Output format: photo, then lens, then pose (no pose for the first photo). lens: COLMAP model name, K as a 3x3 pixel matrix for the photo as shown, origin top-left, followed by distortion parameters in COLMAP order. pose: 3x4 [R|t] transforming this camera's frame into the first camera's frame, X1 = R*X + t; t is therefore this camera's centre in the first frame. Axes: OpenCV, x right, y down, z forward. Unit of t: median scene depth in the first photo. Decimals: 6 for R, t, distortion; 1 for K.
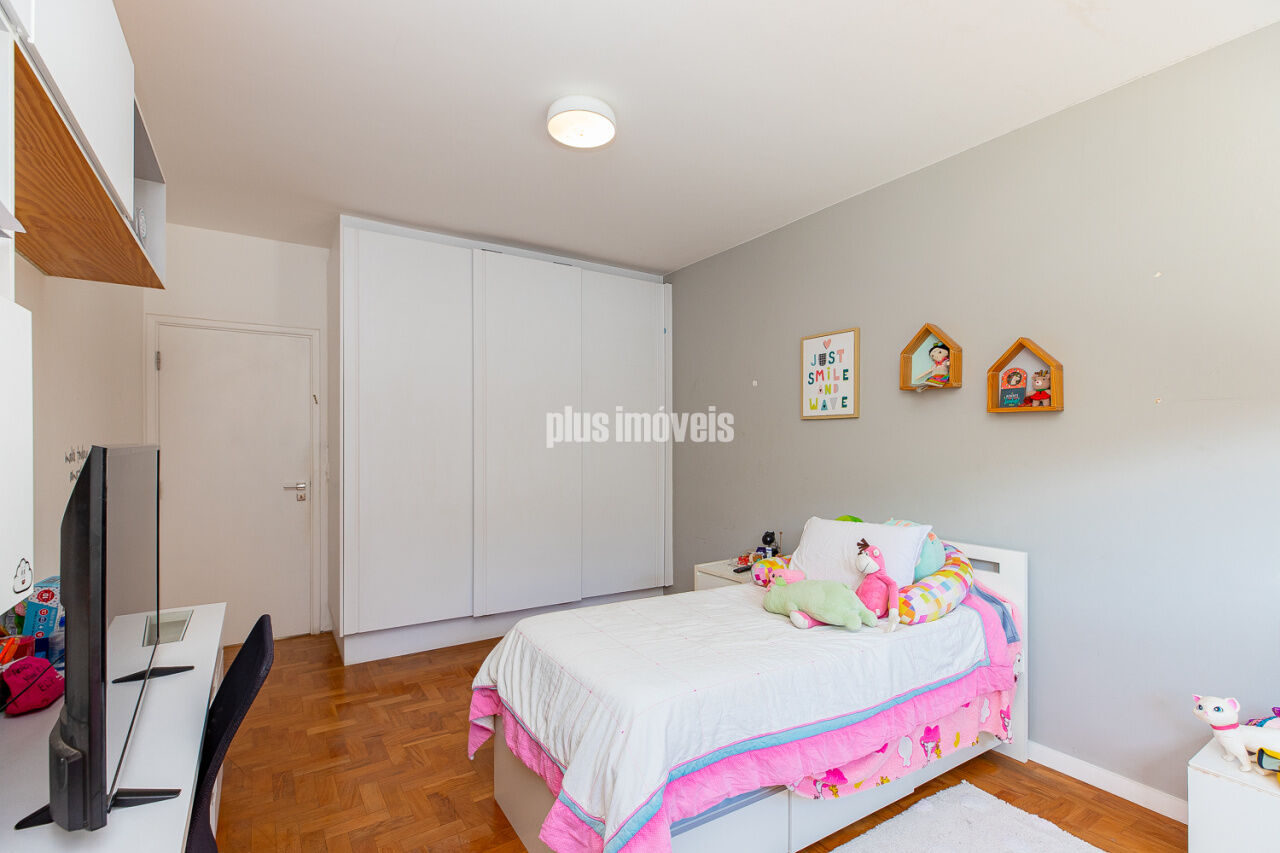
lens RADIAL K [[579.1, 0, 655.5], [0, 579.1, 444.3], [0, 0, 1]] dist [0.001050, -0.000484]
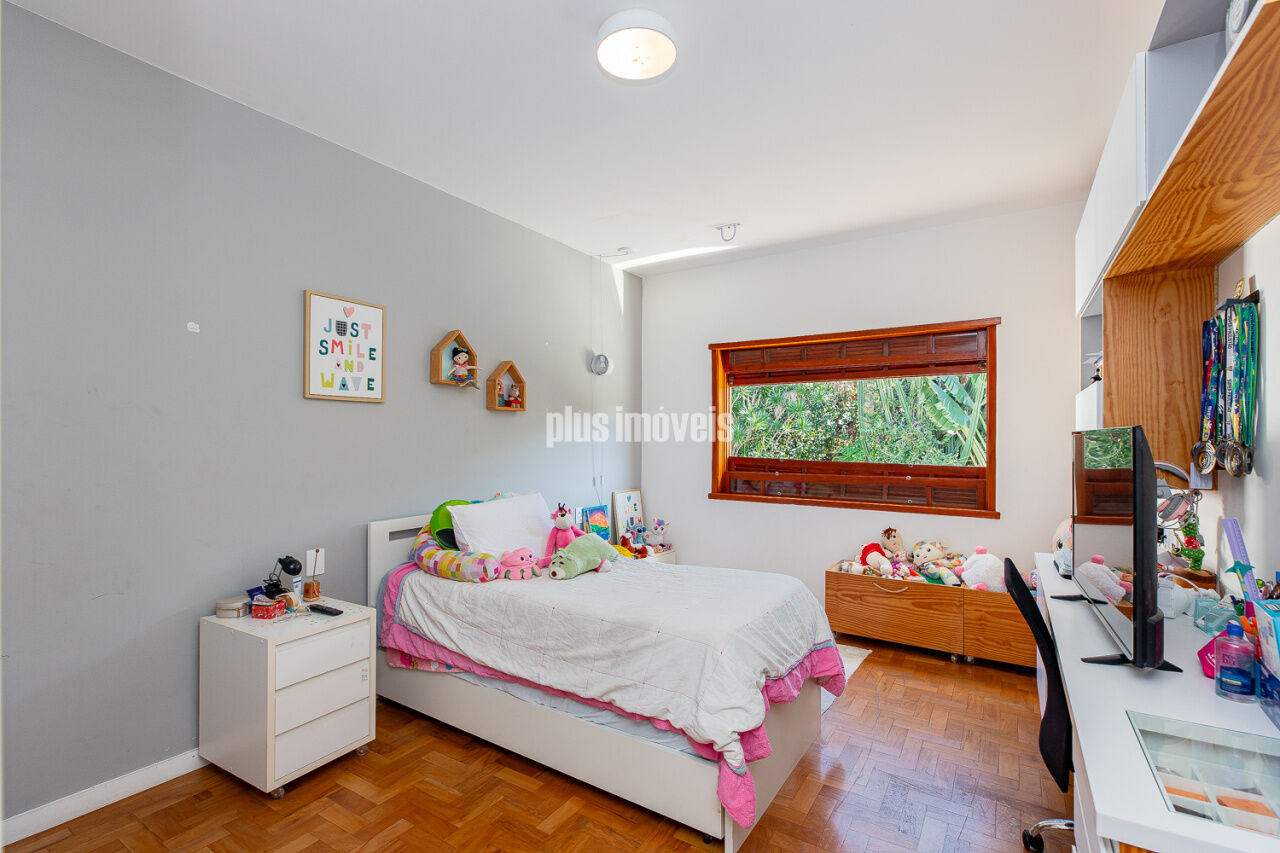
lens RADIAL K [[579.1, 0, 642.1], [0, 579.1, 433.3], [0, 0, 1]] dist [0.001050, -0.000484]
pose [[-0.392334, 0.002689, 0.919819, -0.662625], [0.000676, 0.999996, -0.002635, 0.005733], [-0.919823, -0.000412, -0.392334, 0.964138]]
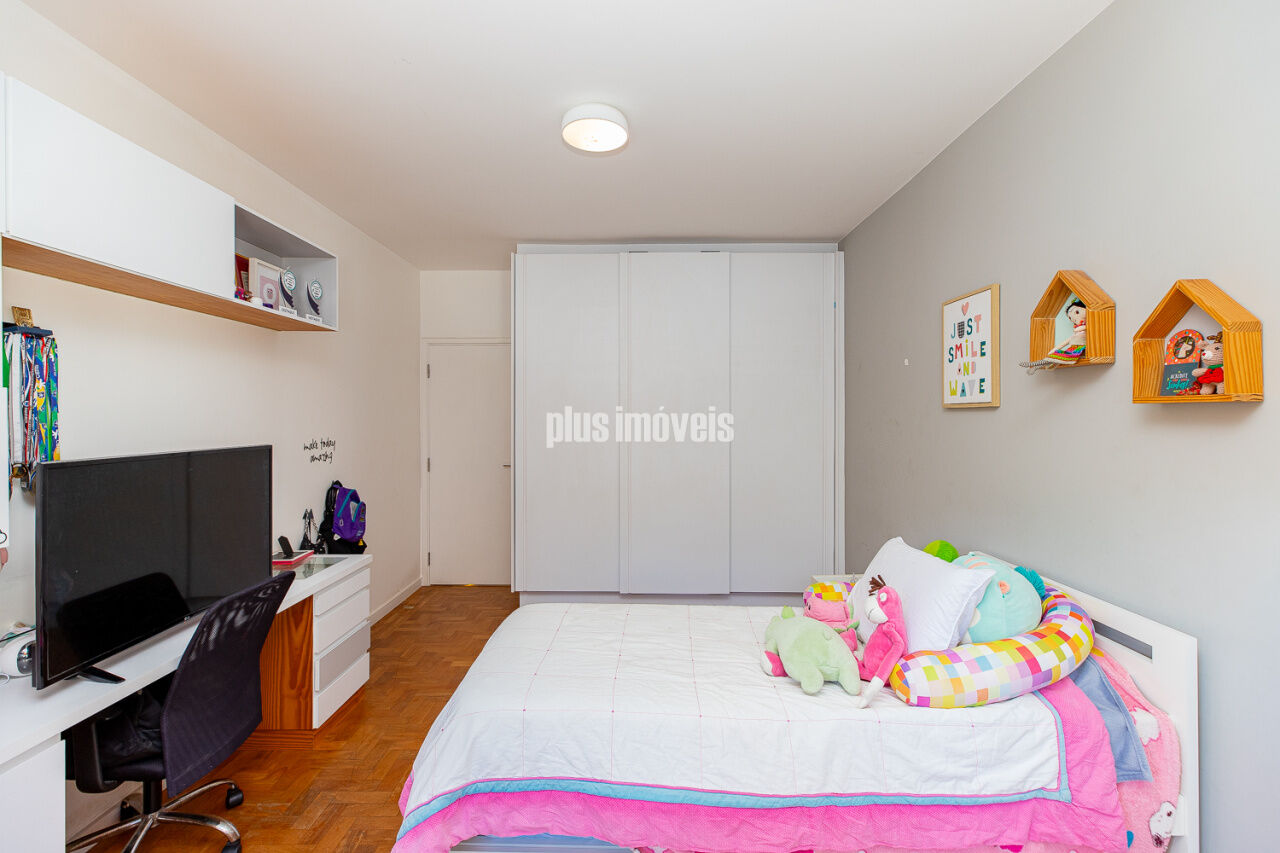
lens RADIAL K [[579.1, 0, 651.5], [0, 579.1, 419.0], [0, 0, 1]] dist [0.001050, -0.000484]
pose [[0.837619, -0.002089, -0.546250, 0.376500], [0.002041, 0.999998, -0.000693, -0.030508], [0.546251, -0.000534, 0.837622, 0.145450]]
